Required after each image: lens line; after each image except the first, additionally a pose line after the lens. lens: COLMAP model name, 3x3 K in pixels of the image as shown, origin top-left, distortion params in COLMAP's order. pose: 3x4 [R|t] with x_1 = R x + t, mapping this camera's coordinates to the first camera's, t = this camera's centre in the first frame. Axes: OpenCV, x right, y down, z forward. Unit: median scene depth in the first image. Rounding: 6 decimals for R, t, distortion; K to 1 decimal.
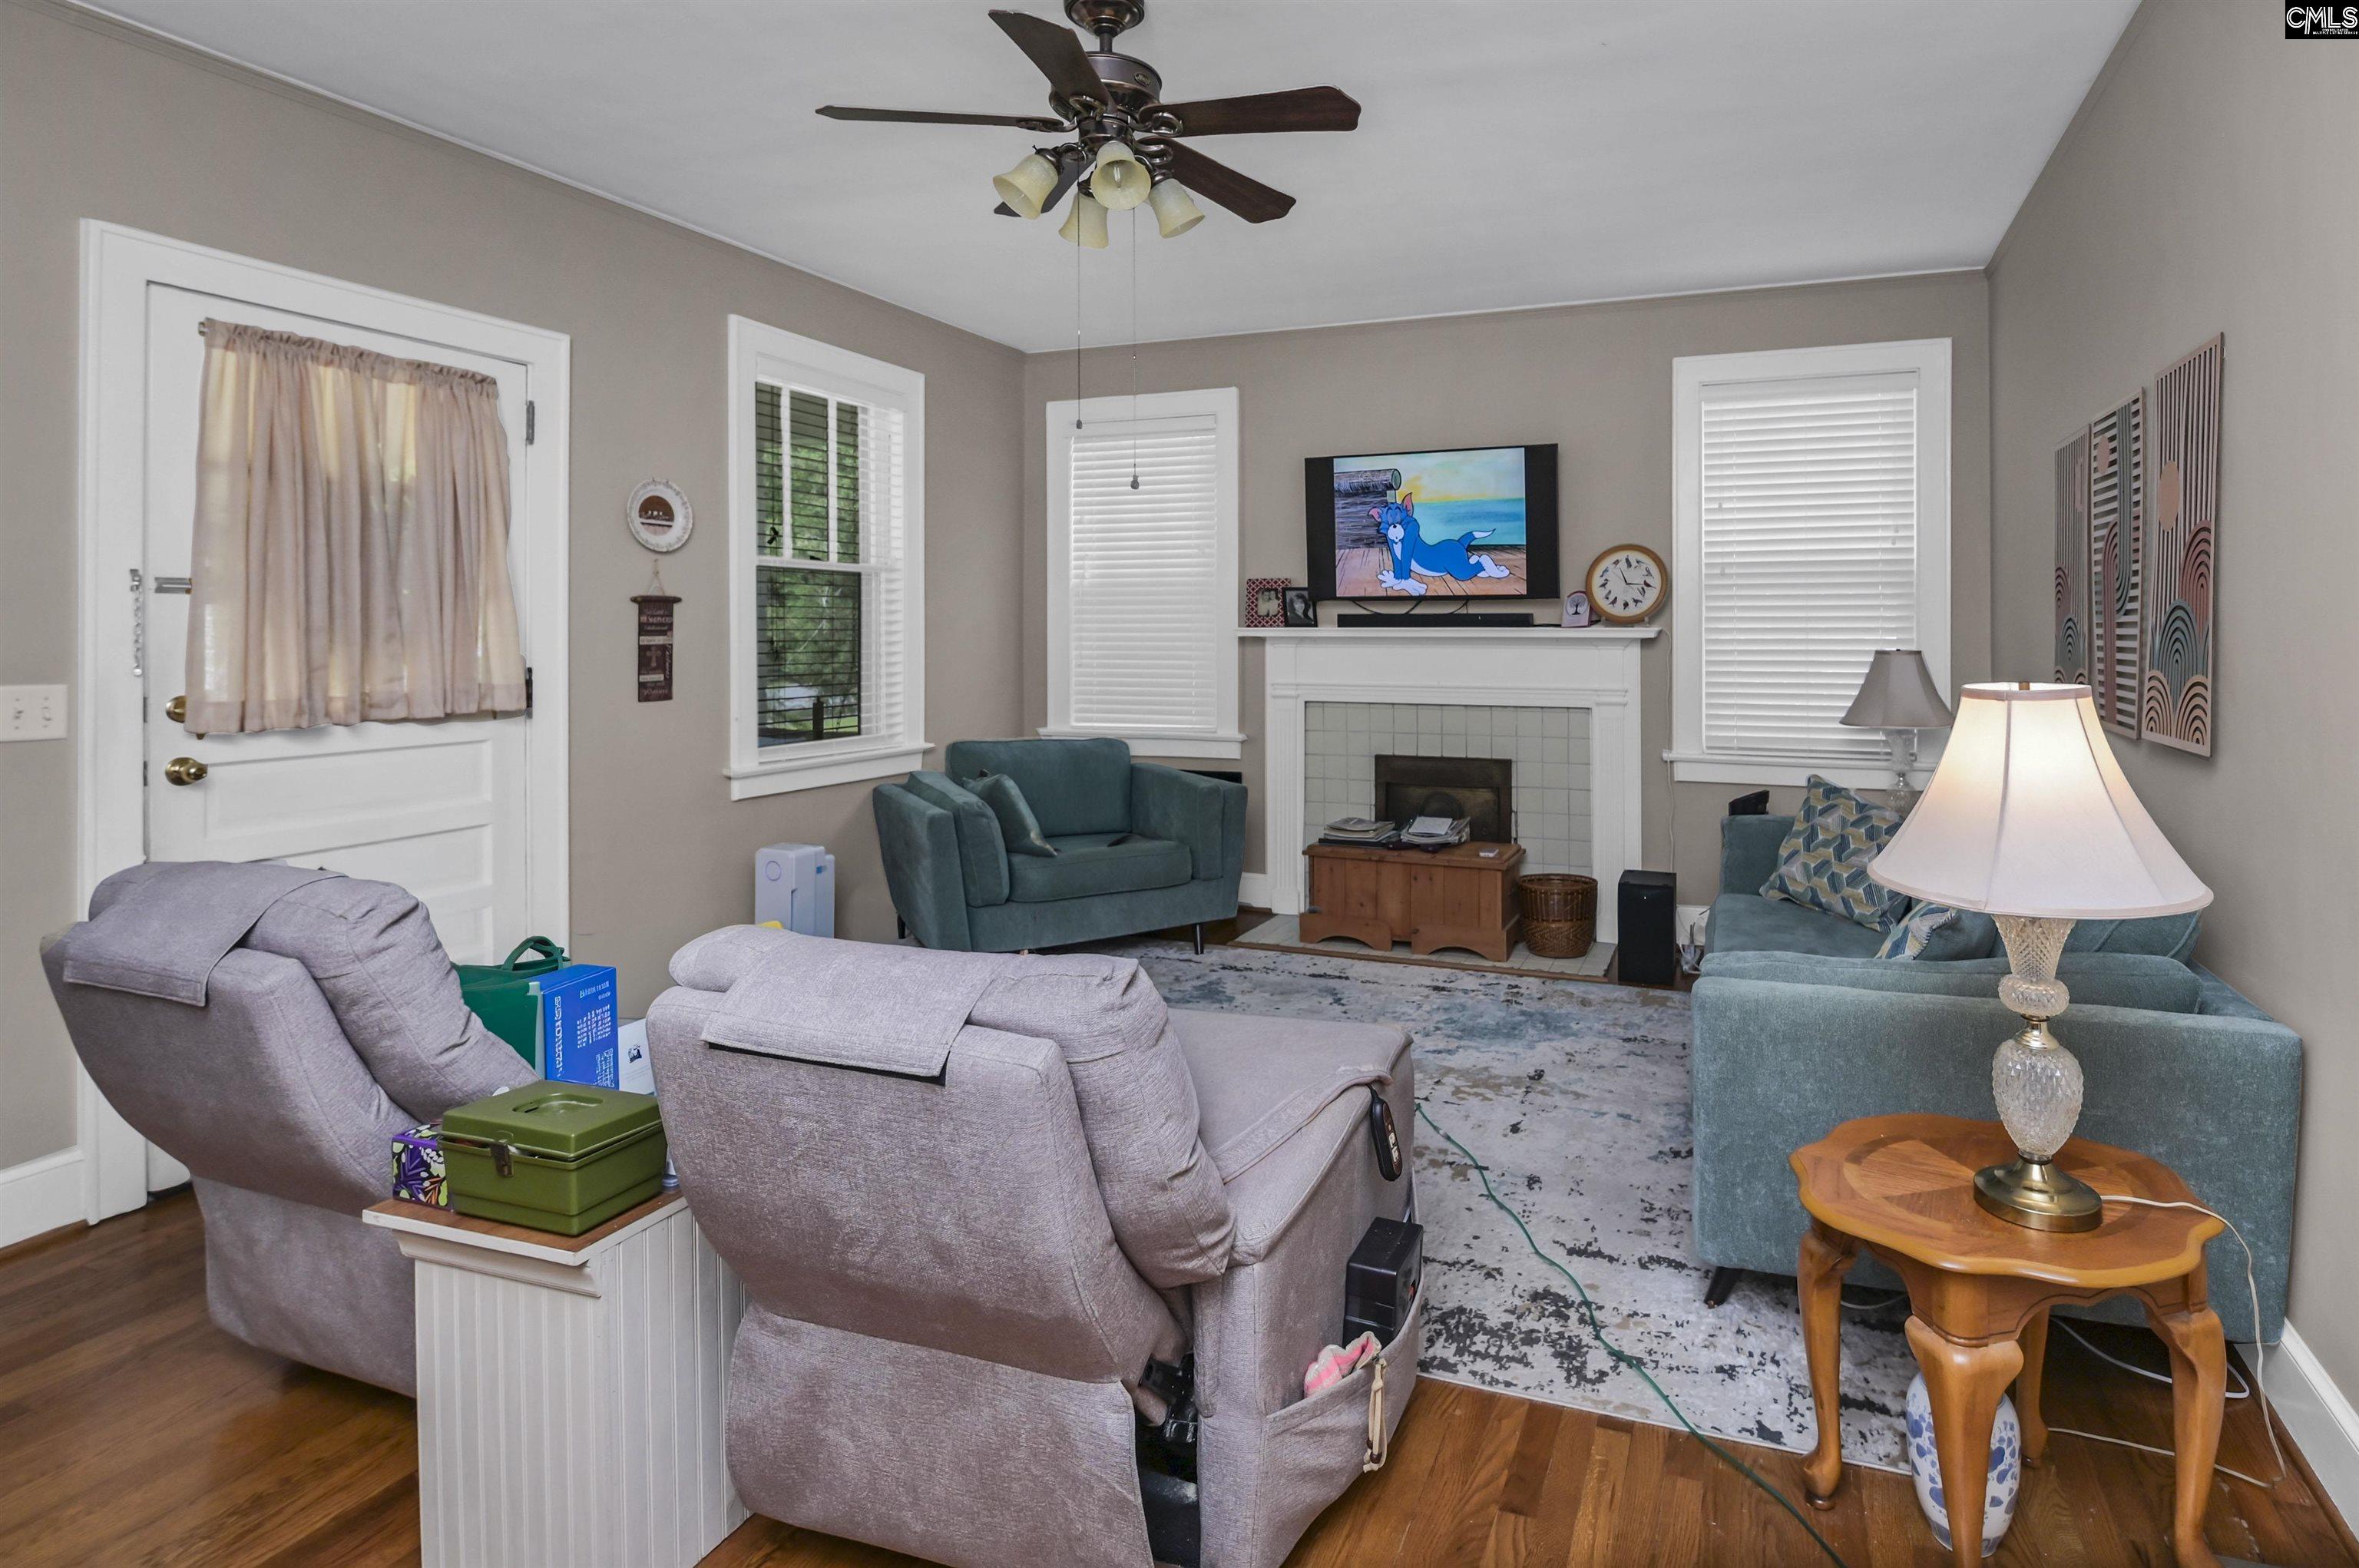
lens RADIAL K [[1149.9, 0, 1253.8], [0, 1149.9, 632.3], [0, 0, 1]] dist [-0.002917, -0.004415]
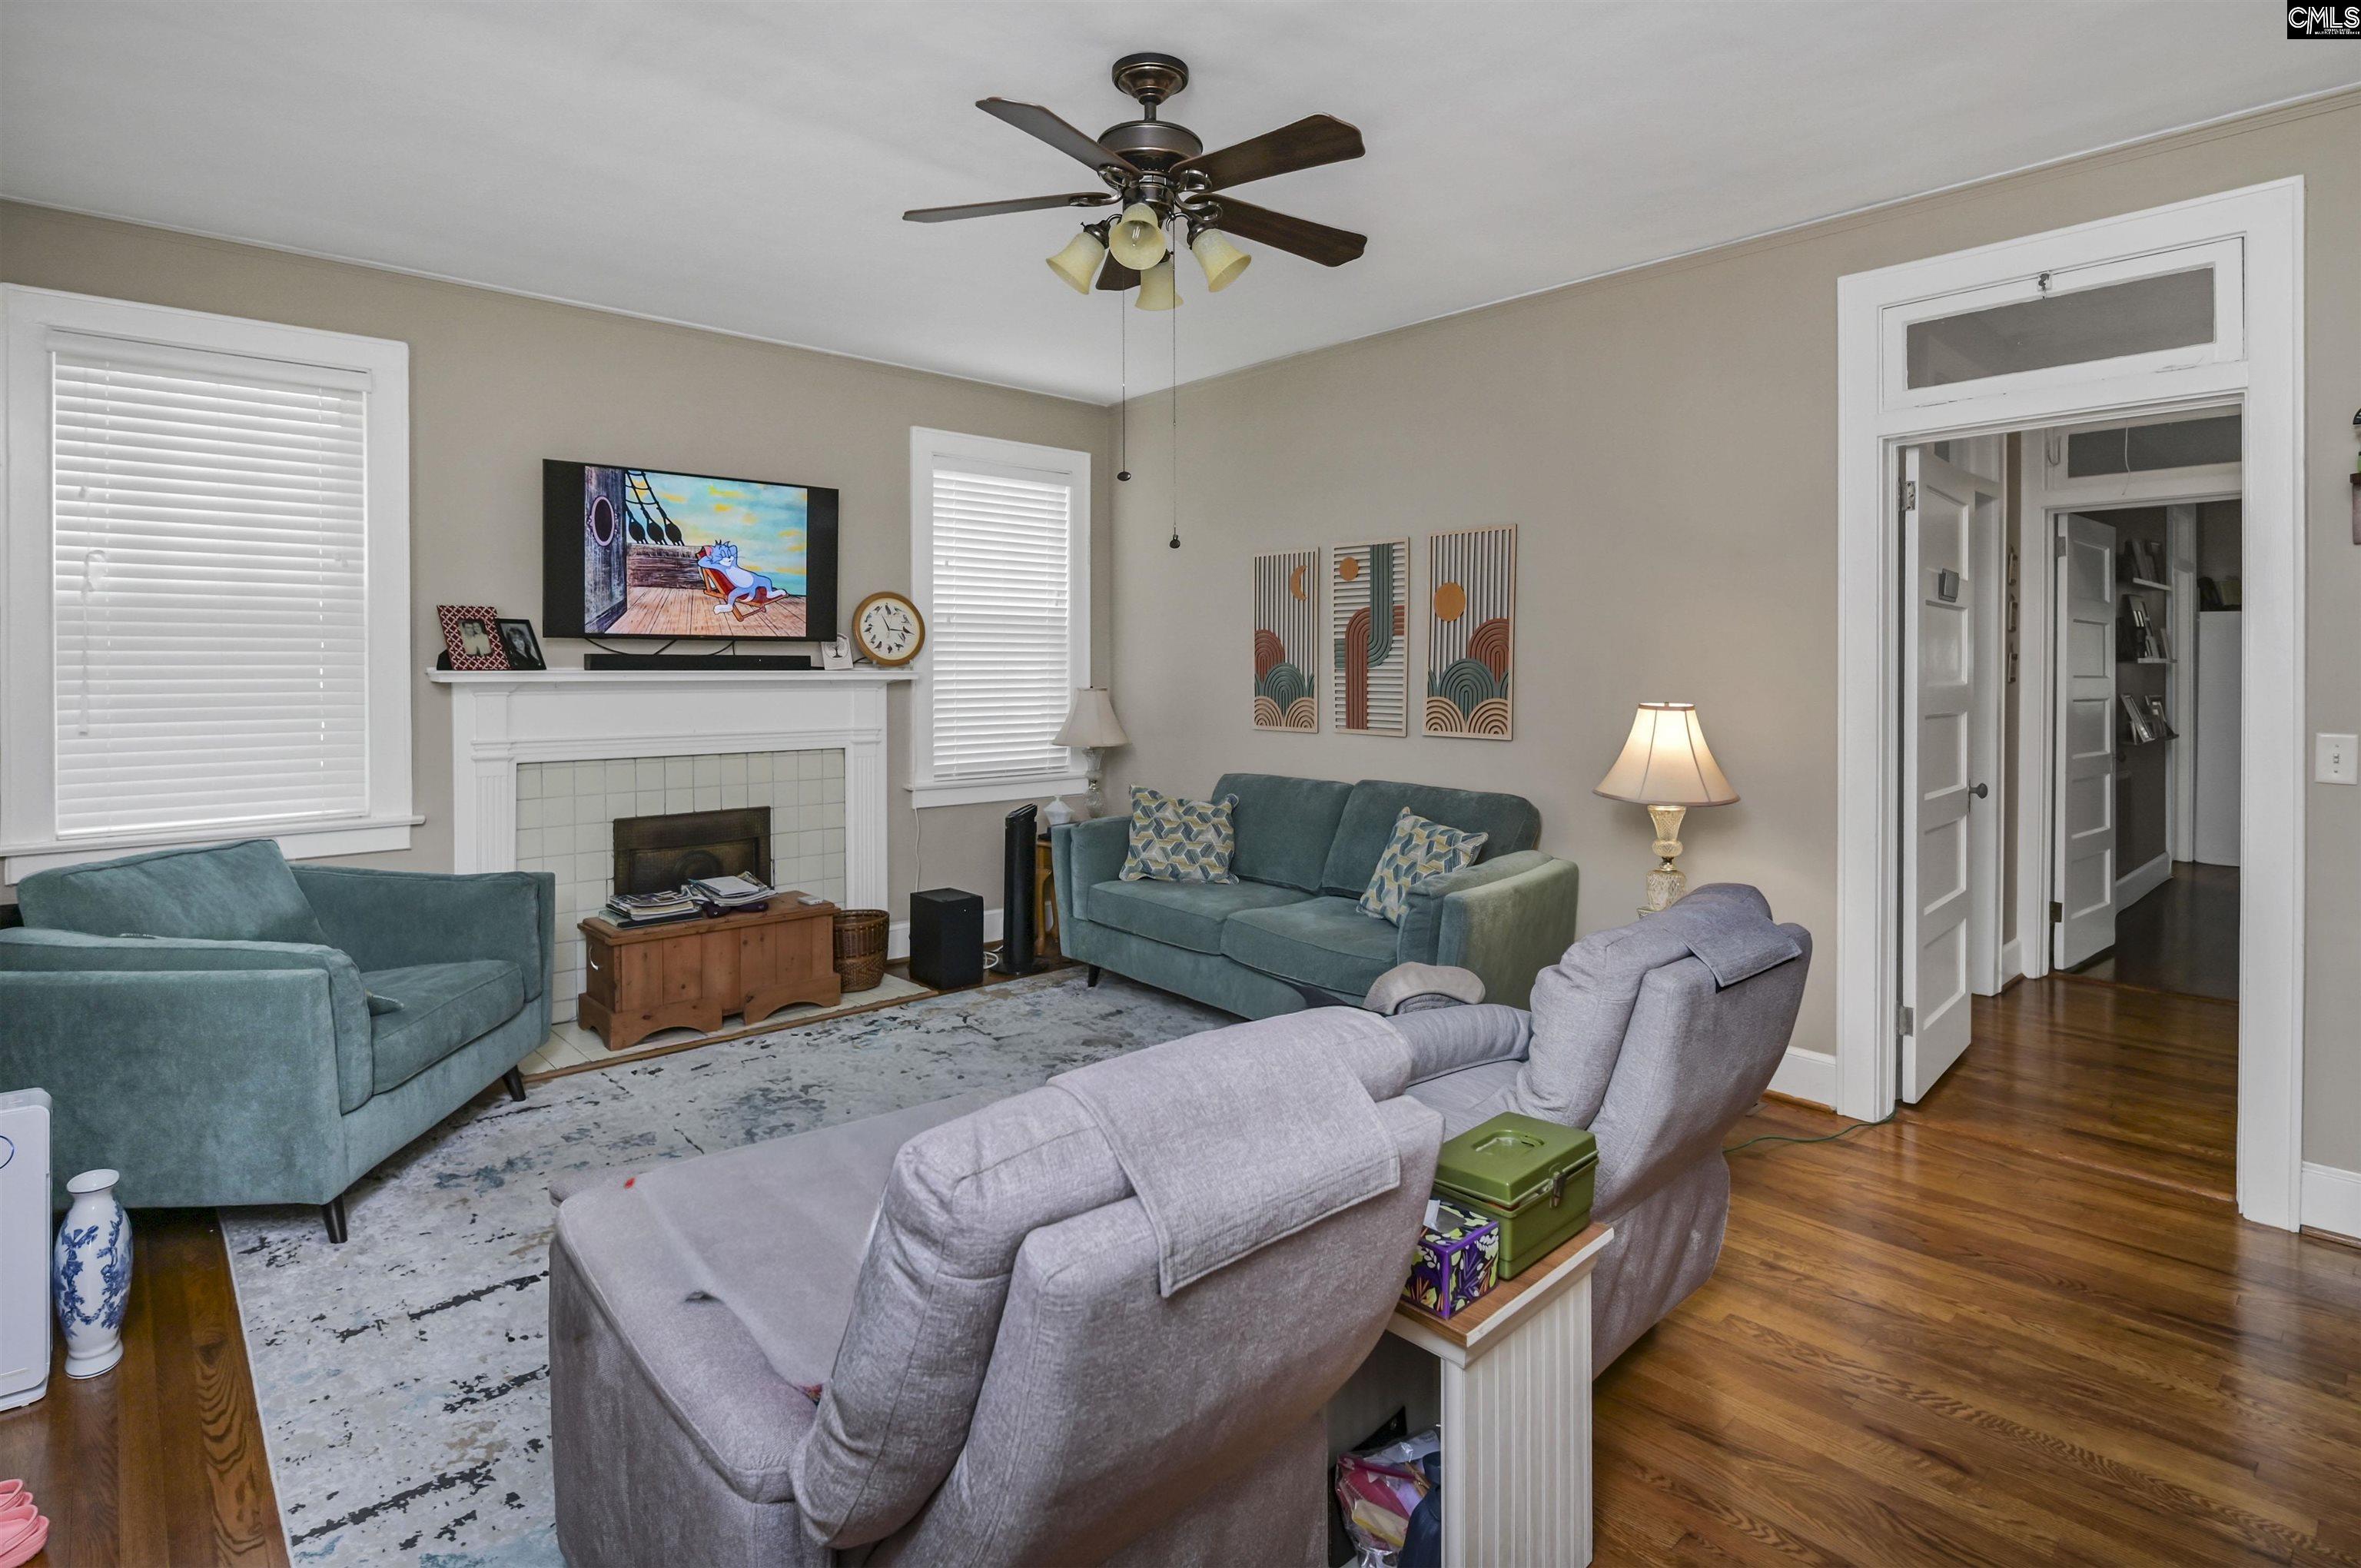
lens RADIAL K [[1151.0, 0, 1247.7], [0, 1151.0, 685.3], [0, 0, 1]] dist [-0.002917, -0.004415]
pose [[0.463301, -0.014688, 0.886079, -0.463185], [0.001207, 0.999872, 0.015943, -0.006615], [-0.886200, -0.006317, 0.463259, 0.205258]]
